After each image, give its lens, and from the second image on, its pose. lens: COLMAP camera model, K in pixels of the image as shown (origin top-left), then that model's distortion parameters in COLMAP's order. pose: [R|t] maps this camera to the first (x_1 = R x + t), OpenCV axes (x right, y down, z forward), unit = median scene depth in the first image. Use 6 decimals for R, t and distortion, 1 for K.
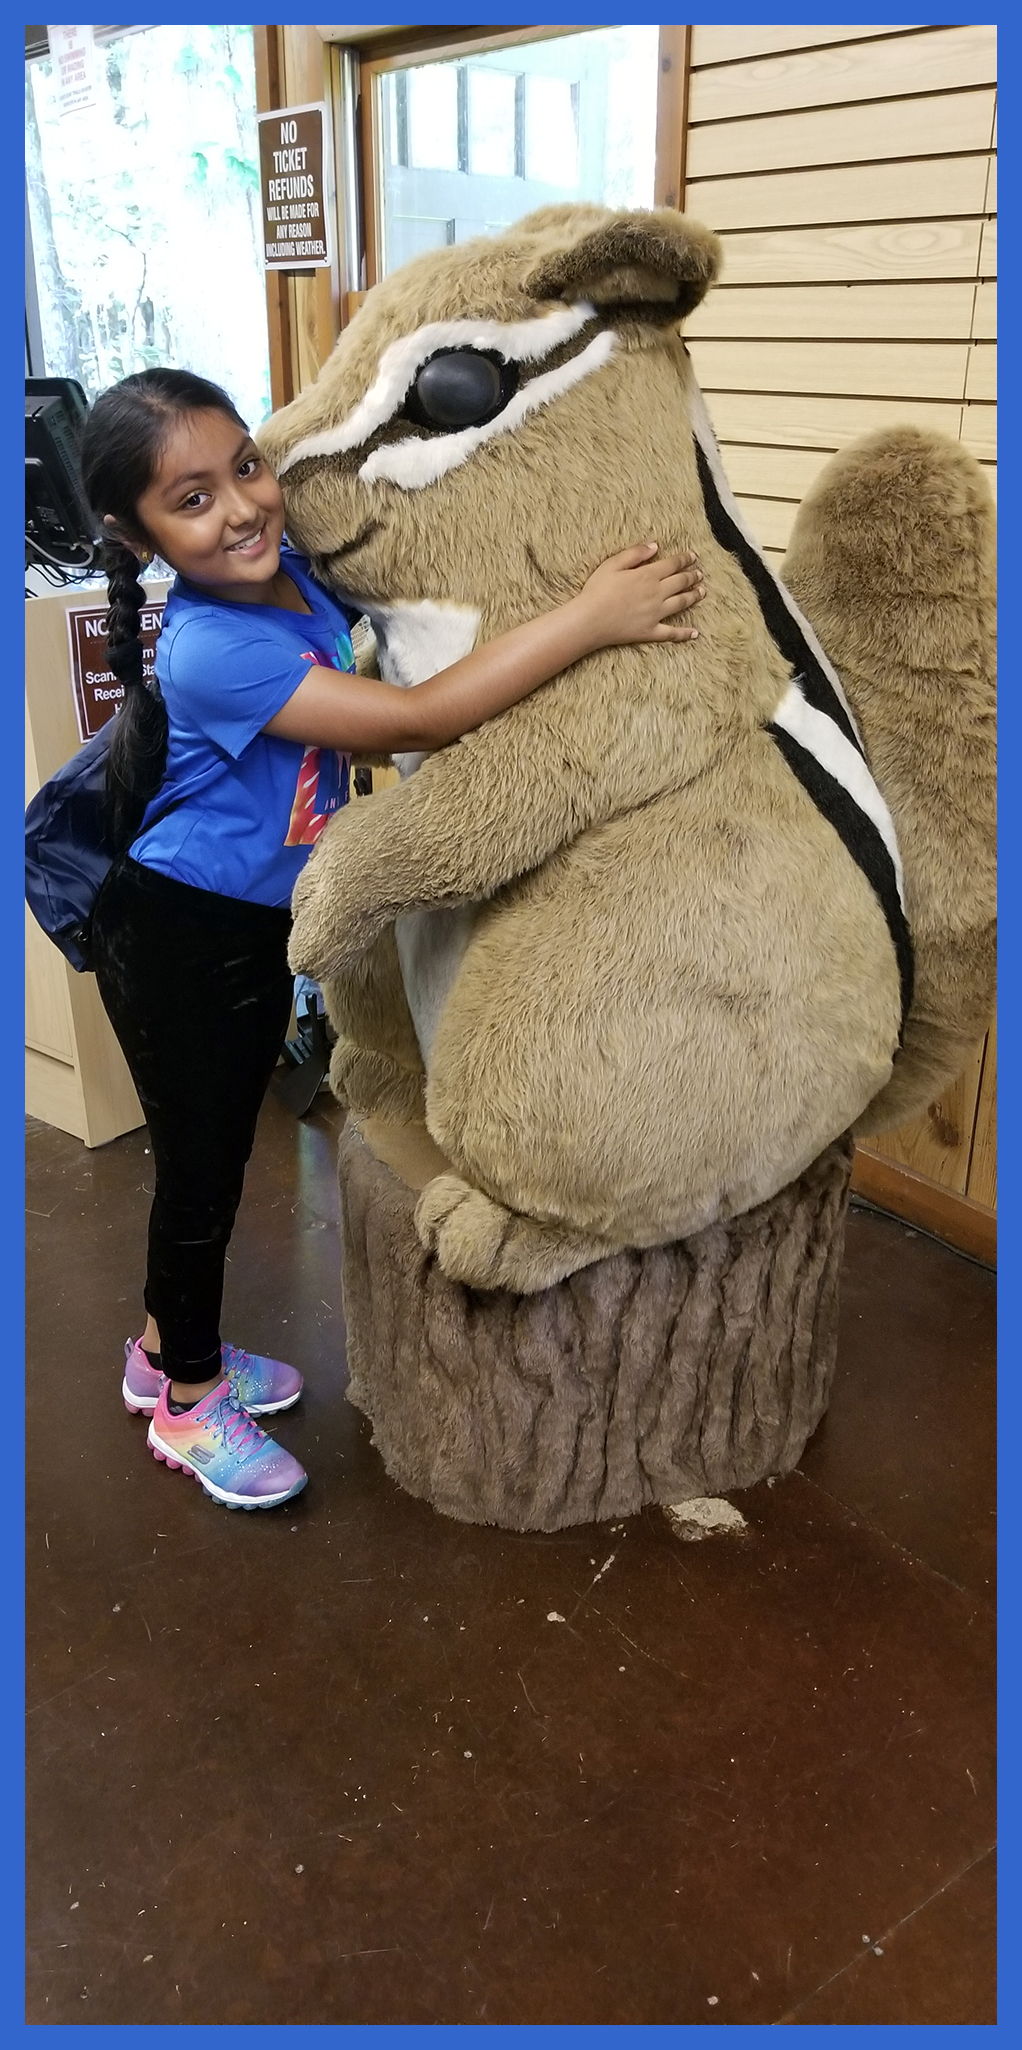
lens RADIAL K [[1673.9, 0, 506.1], [0, 1673.9, 990.7], [0, 0, 1]] dist [0.220899, -0.256502]
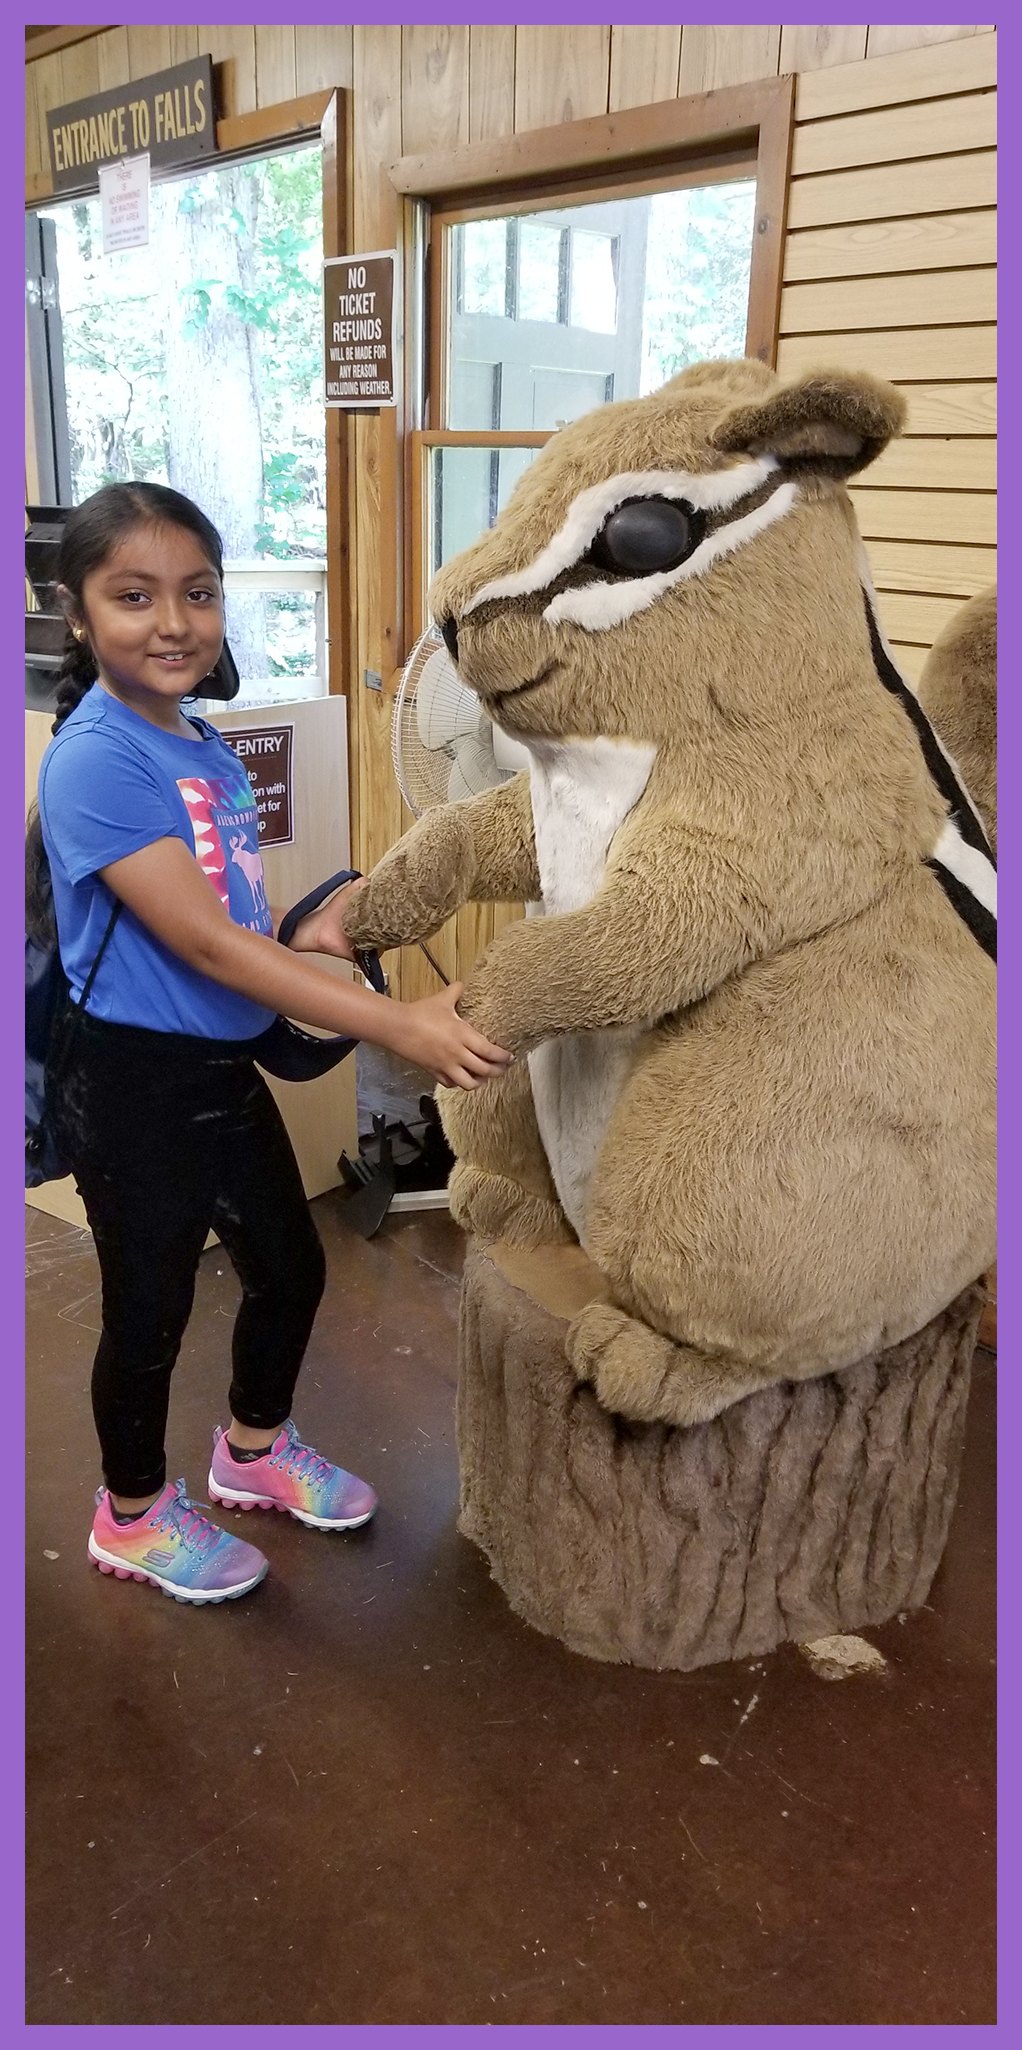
lens RADIAL K [[1672.0, 0, 511.0], [0, 1672.0, 1025.0], [0, 0, 1]] dist [0.229692, -0.283623]
pose [[0.999081, 0.009232, 0.041856, -0.136915], [-0.007224, 0.998827, -0.047878, -0.007585], [-0.042249, 0.047531, 0.997976, -0.002848]]
